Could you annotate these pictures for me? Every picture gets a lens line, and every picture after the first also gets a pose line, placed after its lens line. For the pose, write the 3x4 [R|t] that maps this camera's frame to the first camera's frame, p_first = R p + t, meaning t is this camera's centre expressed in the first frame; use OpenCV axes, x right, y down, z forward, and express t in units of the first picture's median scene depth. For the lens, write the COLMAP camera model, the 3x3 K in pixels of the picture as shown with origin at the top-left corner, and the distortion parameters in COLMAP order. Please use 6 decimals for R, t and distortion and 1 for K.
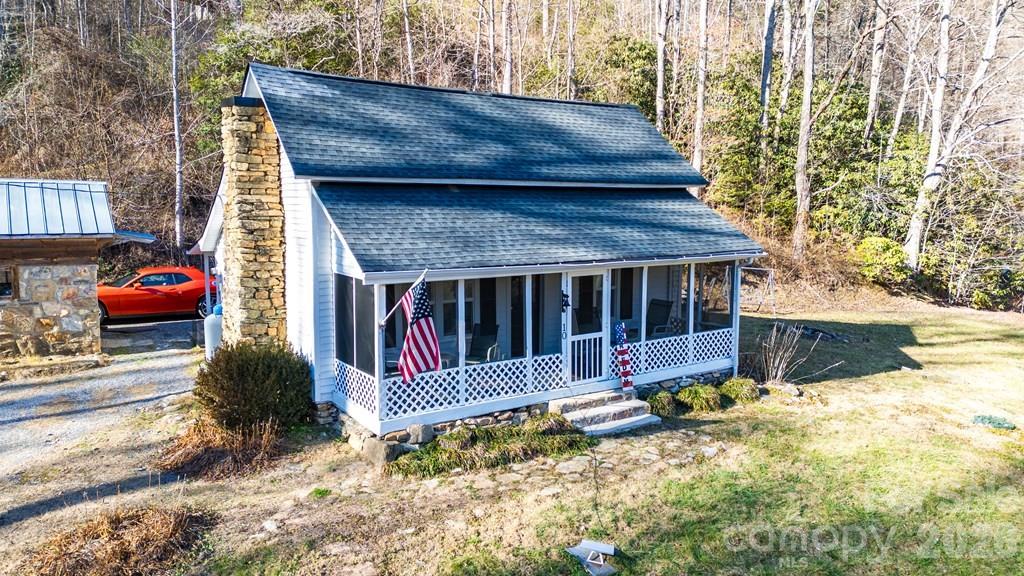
lens RADIAL K [[731.0, 0, 514.9], [0, 731.0, 289.1], [0, 0, 1]] dist [0.009373, -0.000899]
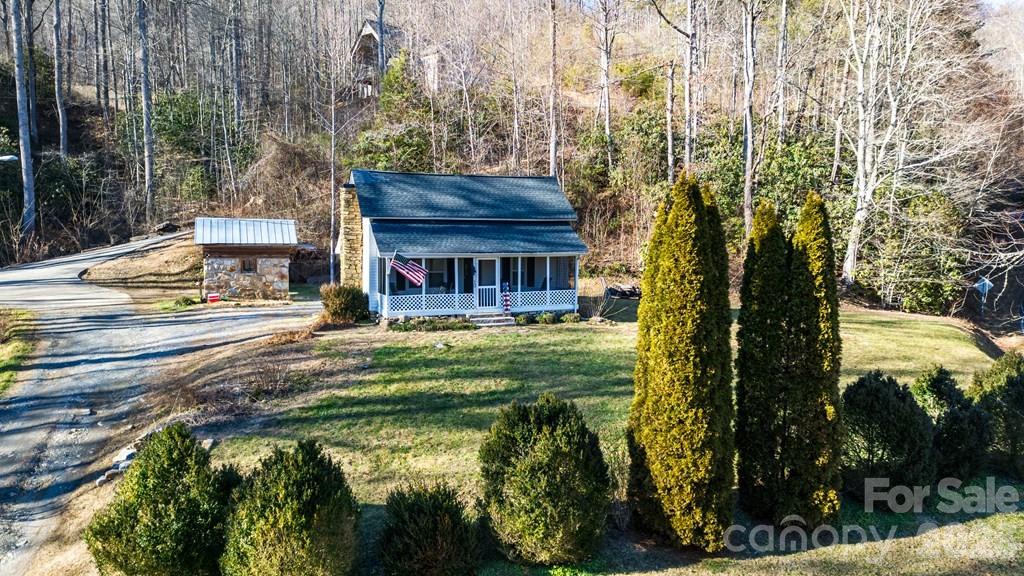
lens RADIAL K [[731.0, 0, 510.3], [0, 731.0, 288.1], [0, 0, 1]] dist [0.009373, -0.000899]
pose [[0.974328, 0.012832, -0.224768, 0.652648], [-0.023502, 0.998717, -0.044863, 0.162308], [0.223904, 0.048994, 0.973379, -1.125076]]
